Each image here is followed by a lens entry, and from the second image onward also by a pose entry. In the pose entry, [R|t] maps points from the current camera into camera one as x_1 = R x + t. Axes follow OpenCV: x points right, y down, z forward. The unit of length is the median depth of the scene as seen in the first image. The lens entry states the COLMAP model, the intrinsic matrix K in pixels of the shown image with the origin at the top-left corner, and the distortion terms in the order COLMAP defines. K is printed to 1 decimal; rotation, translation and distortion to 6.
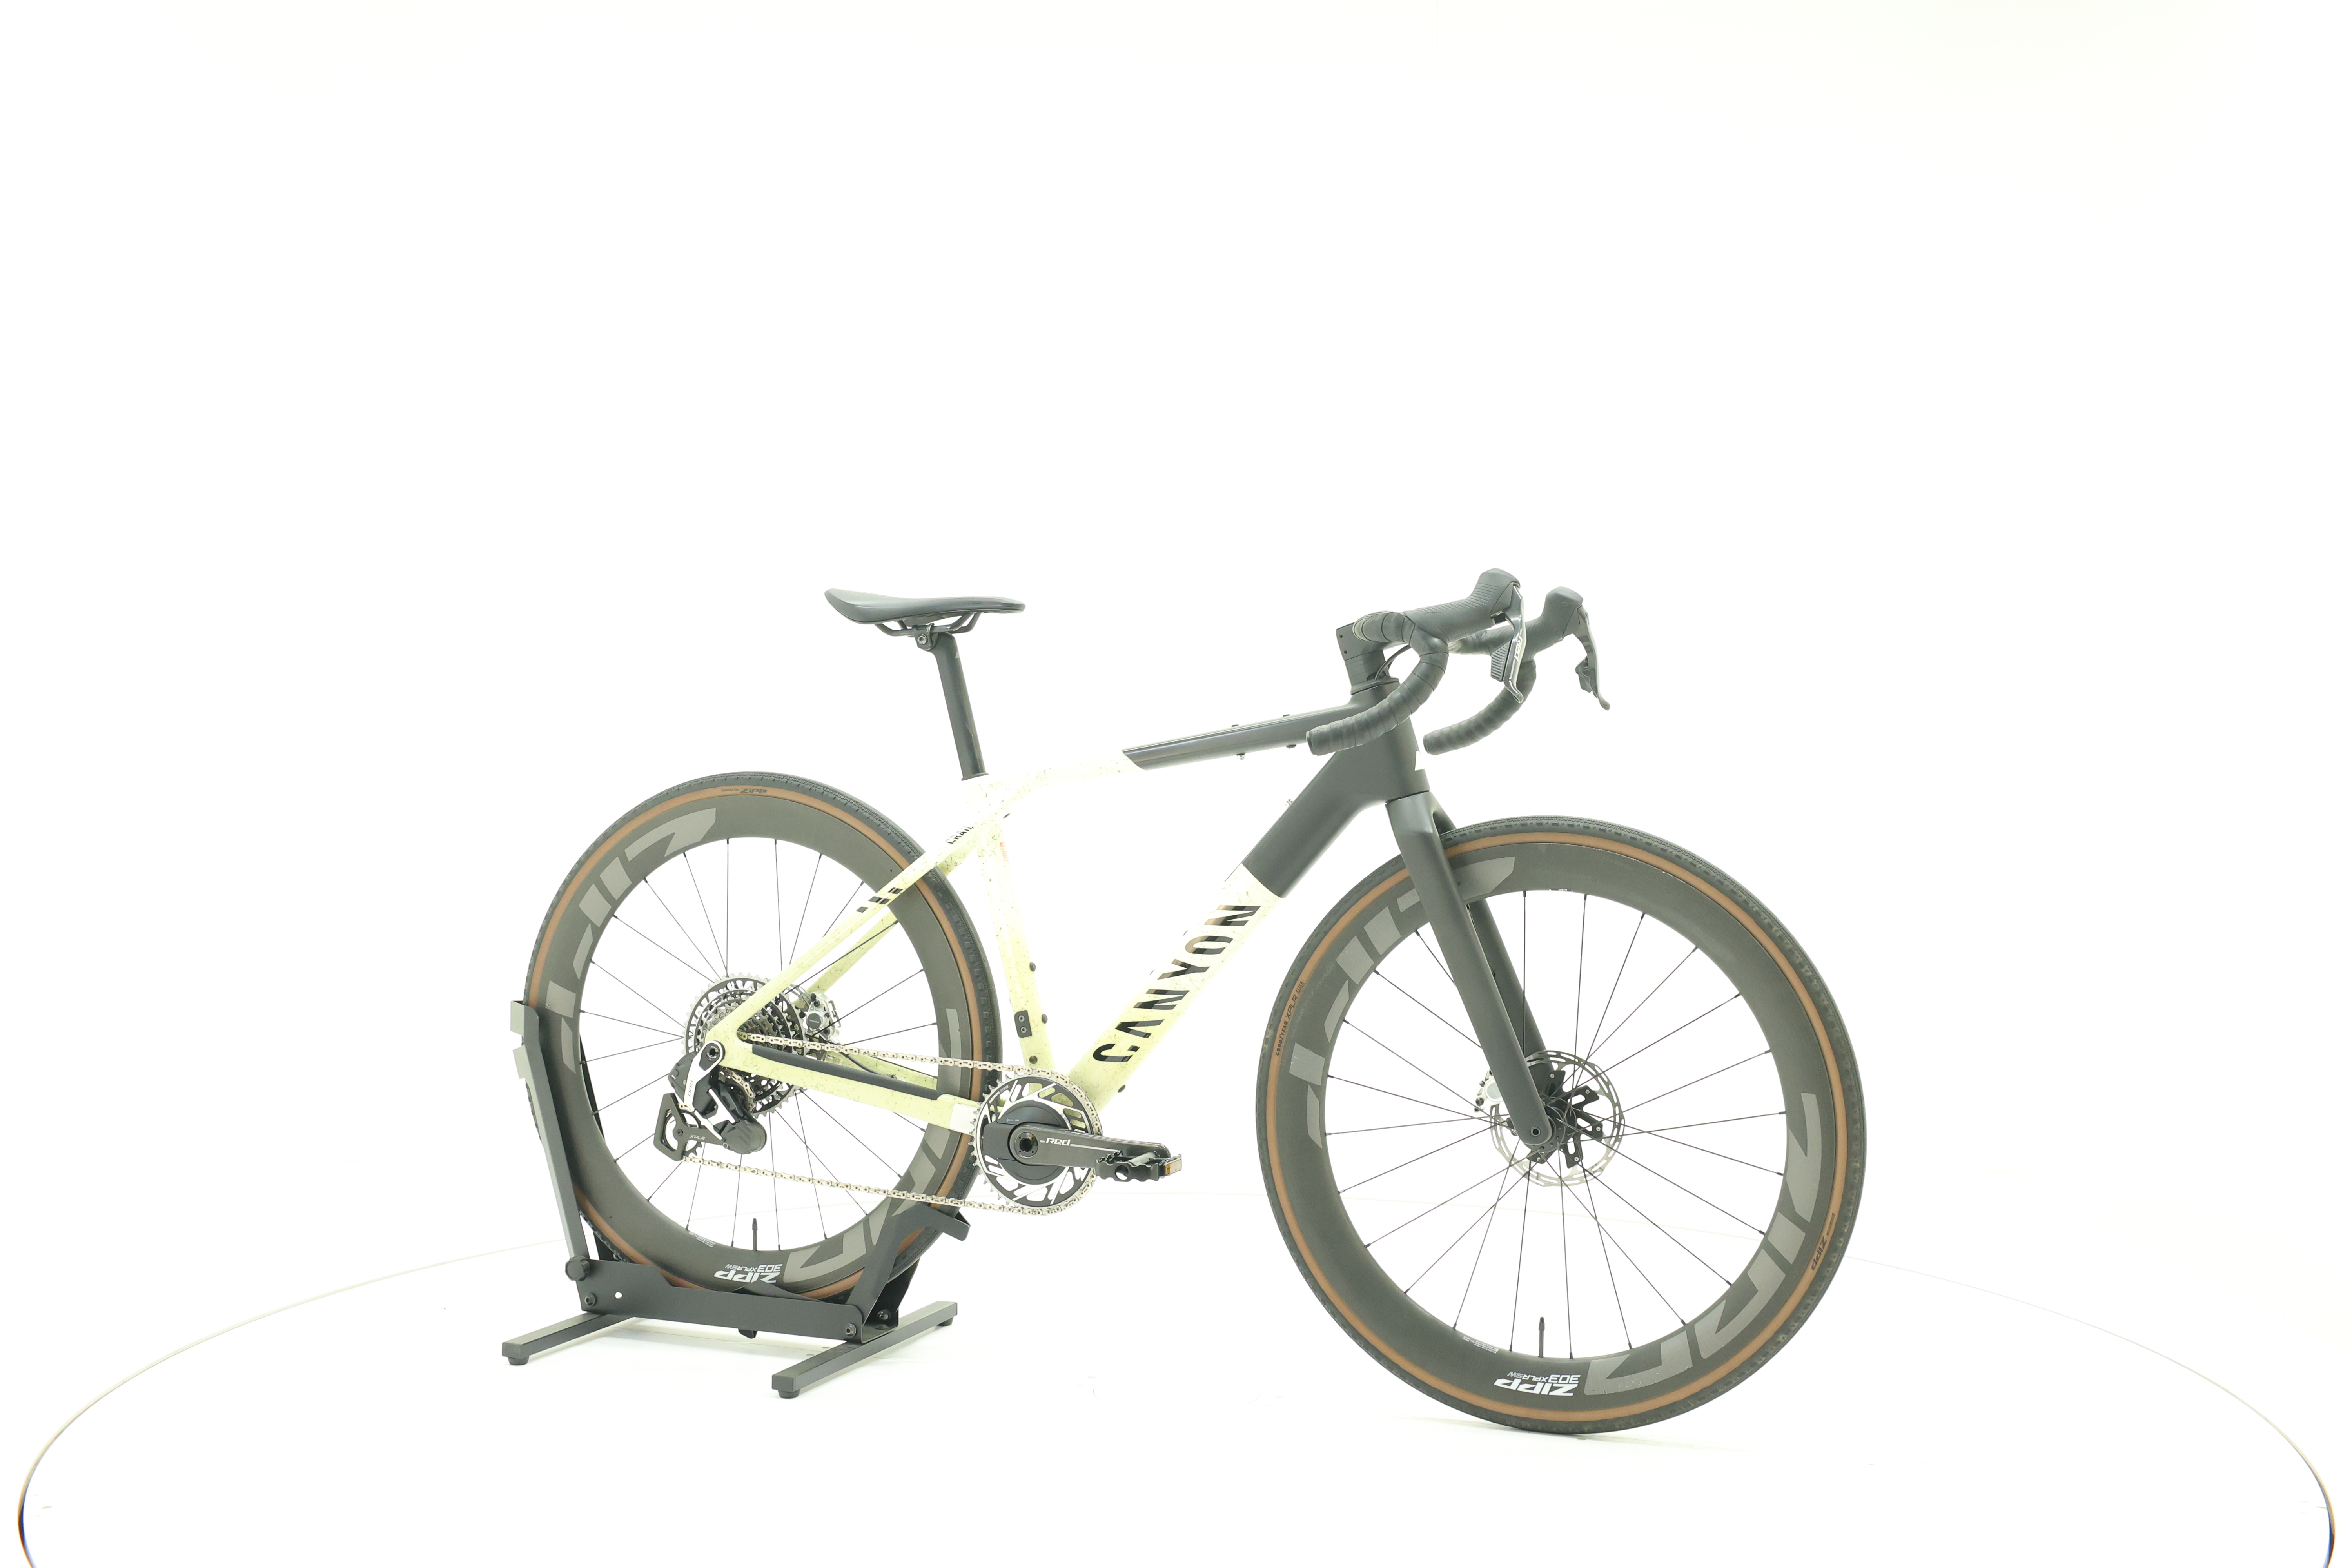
lens RADIAL K [[2517.8, 0, 1156.0], [0, 2517.8, 782.5], [0, 0, 1]] dist [-0.002507, 0.000000]
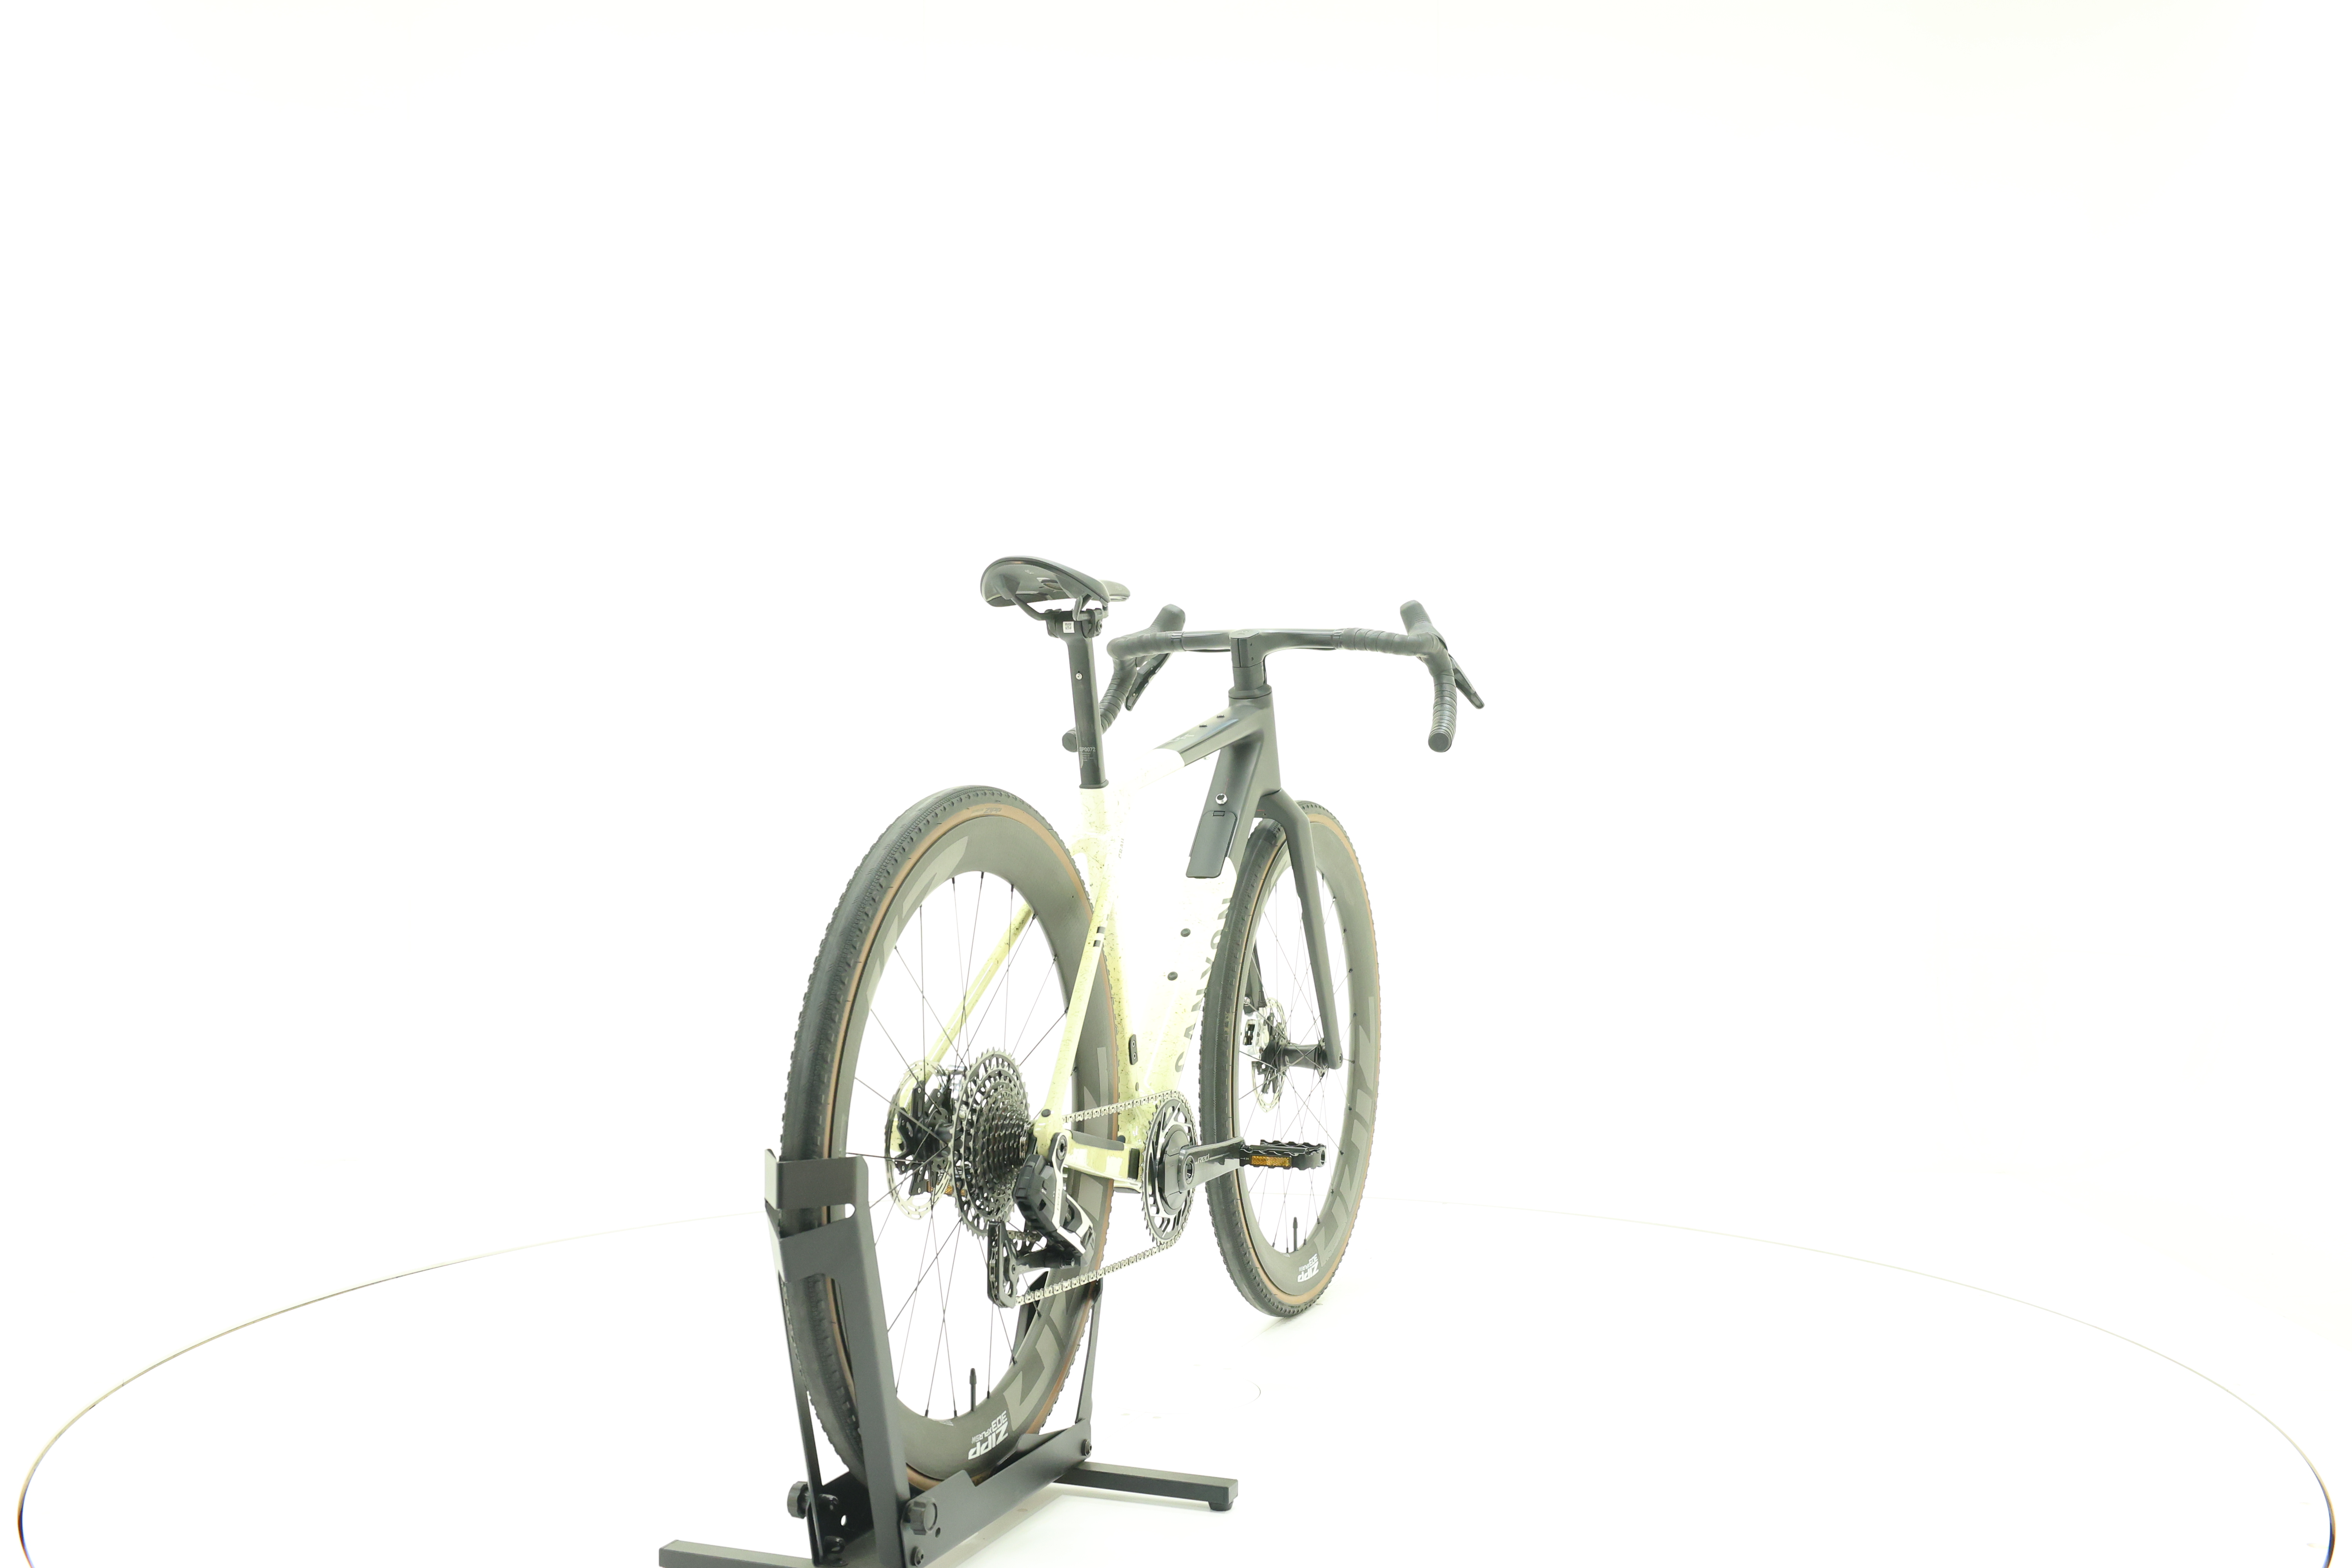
lens RADIAL K [[2501.9, 0, 1180.8], [0, 2501.9, 790.6], [0, 0, 1]] dist [-0.006047, 0.000000]
pose [[-0.015619, -0.028874, 0.999461, -0.982770], [0.011074, 0.999517, 0.029049, -0.025600], [-0.999817, 0.011522, -0.015292, 1.015682]]
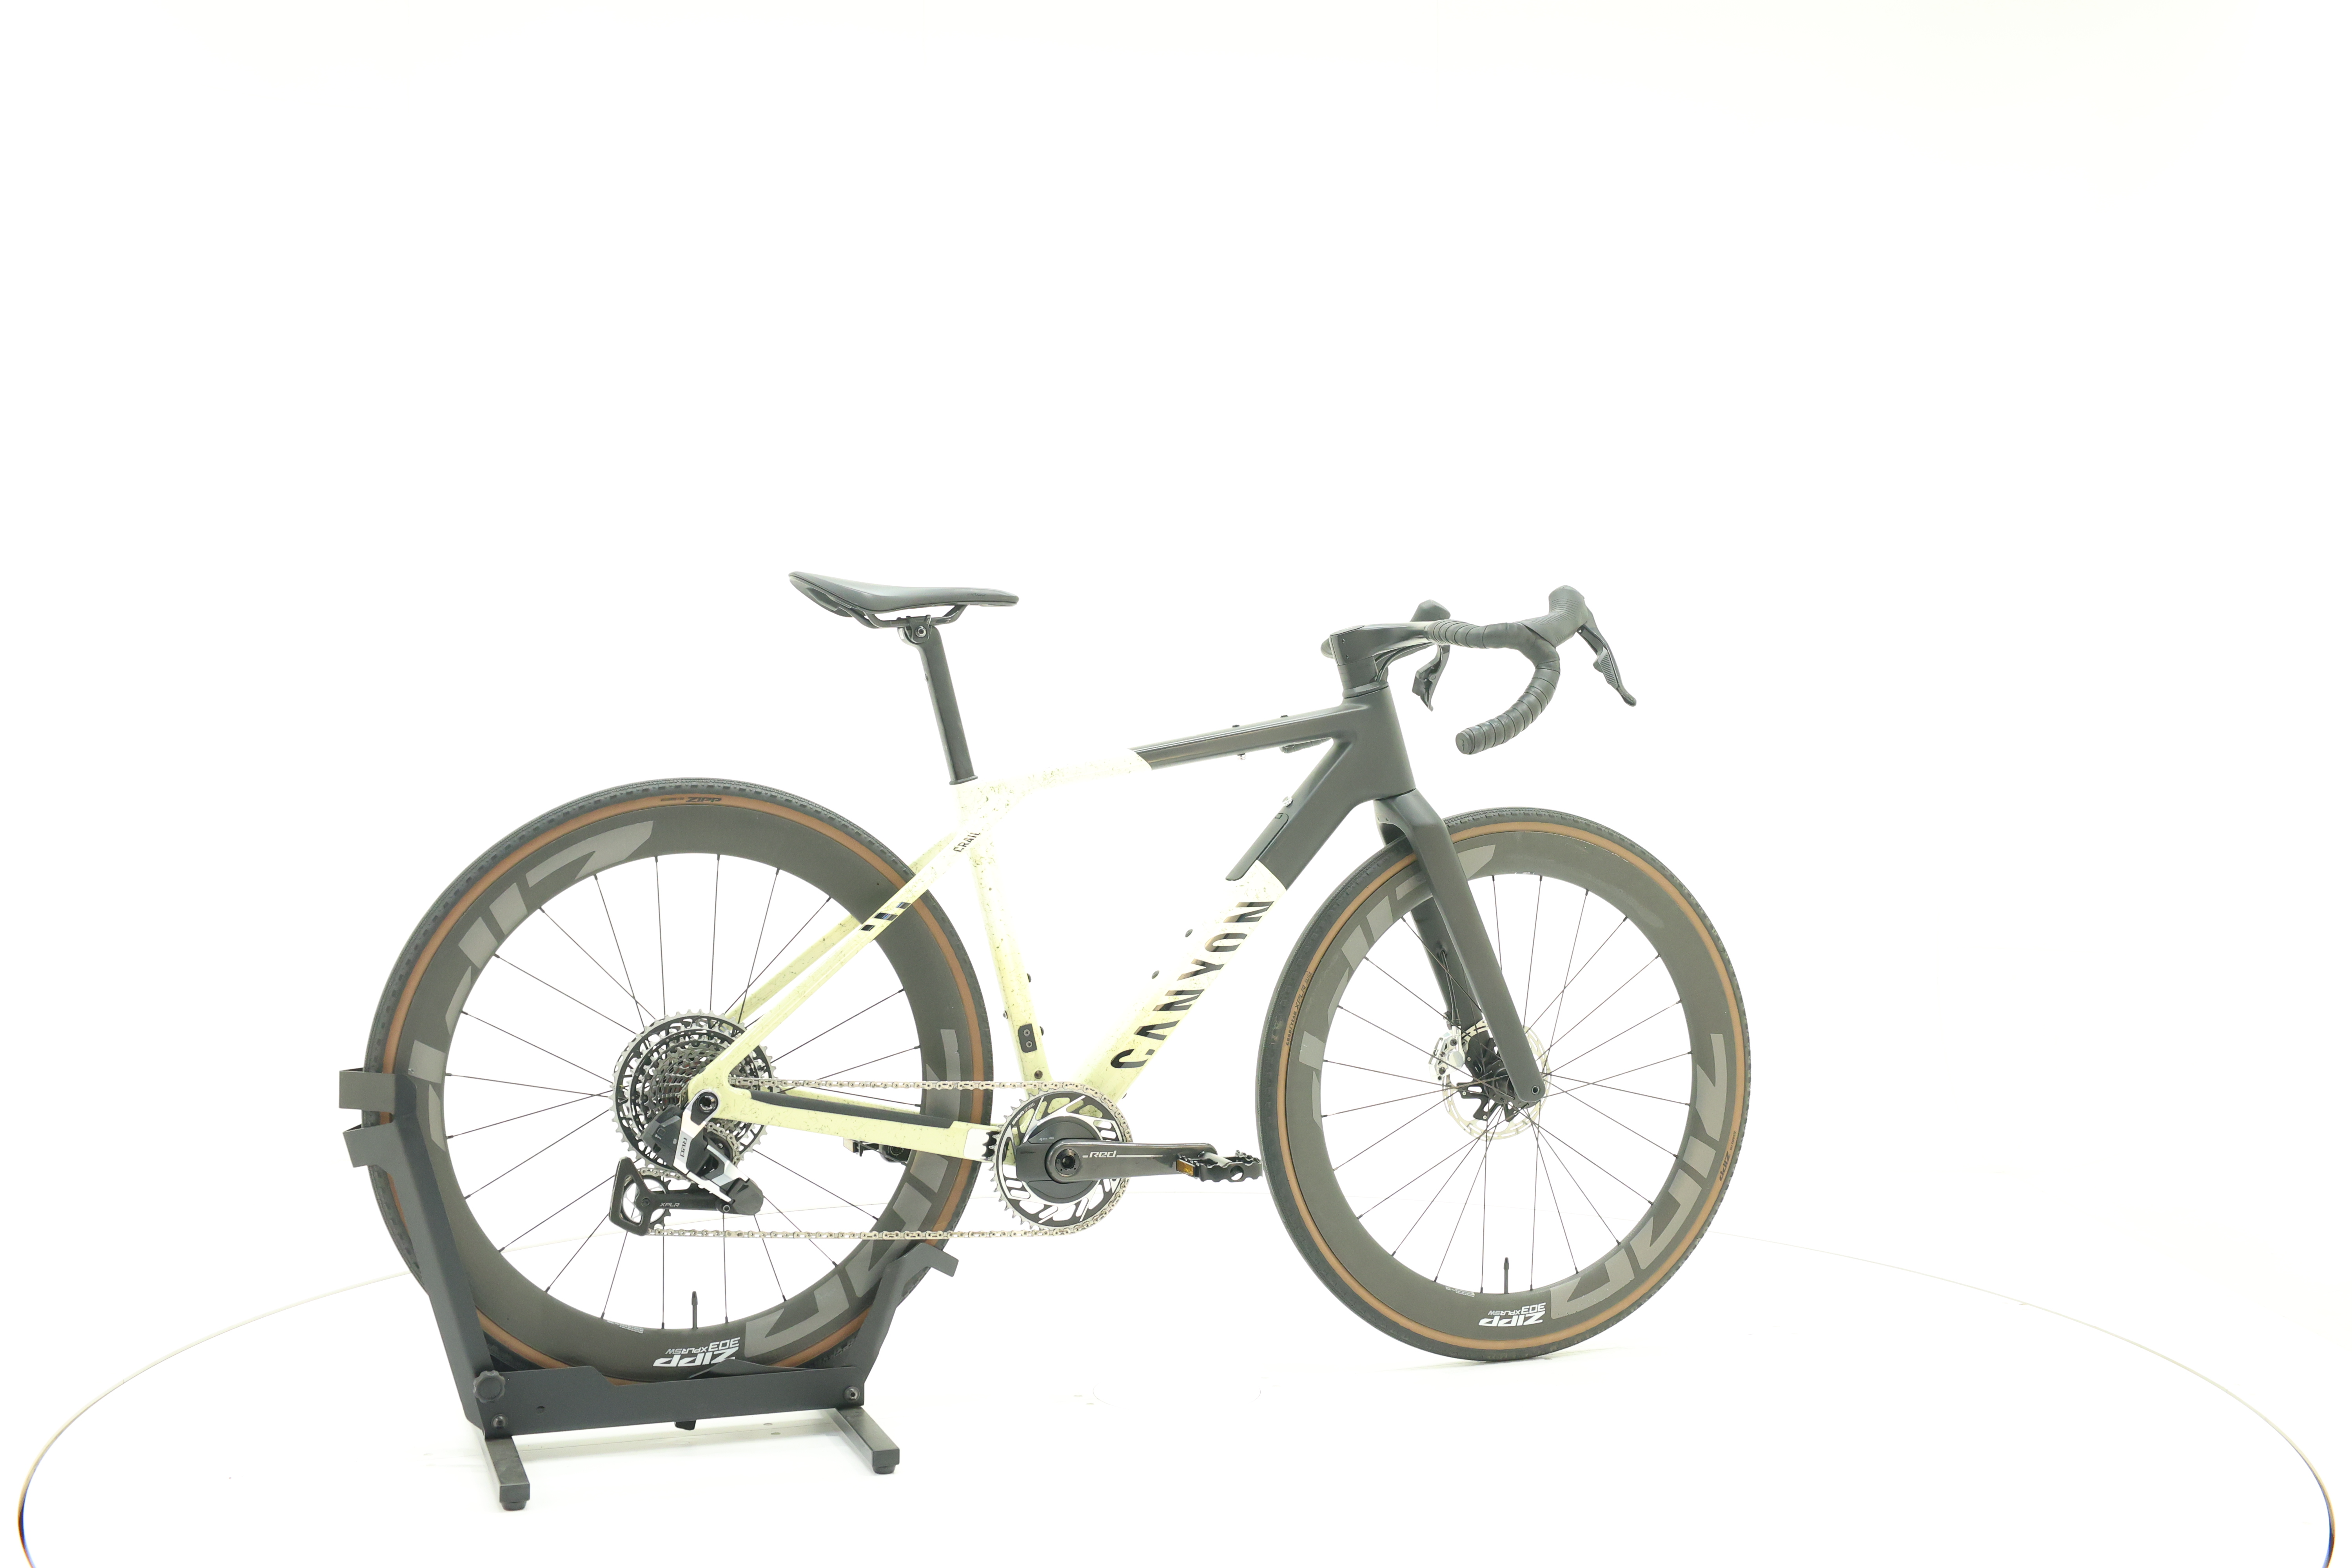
lens RADIAL K [[2501.9, 0, 1165.0], [0, 2501.9, 773.0], [0, 0, 1]] dist [-0.006047, 0.000000]
pose [[0.737425, -0.013544, 0.675294, -0.665987], [0.011238, 0.999907, 0.007782, -0.011502], [-0.675336, 0.001850, 0.737508, 0.271376]]
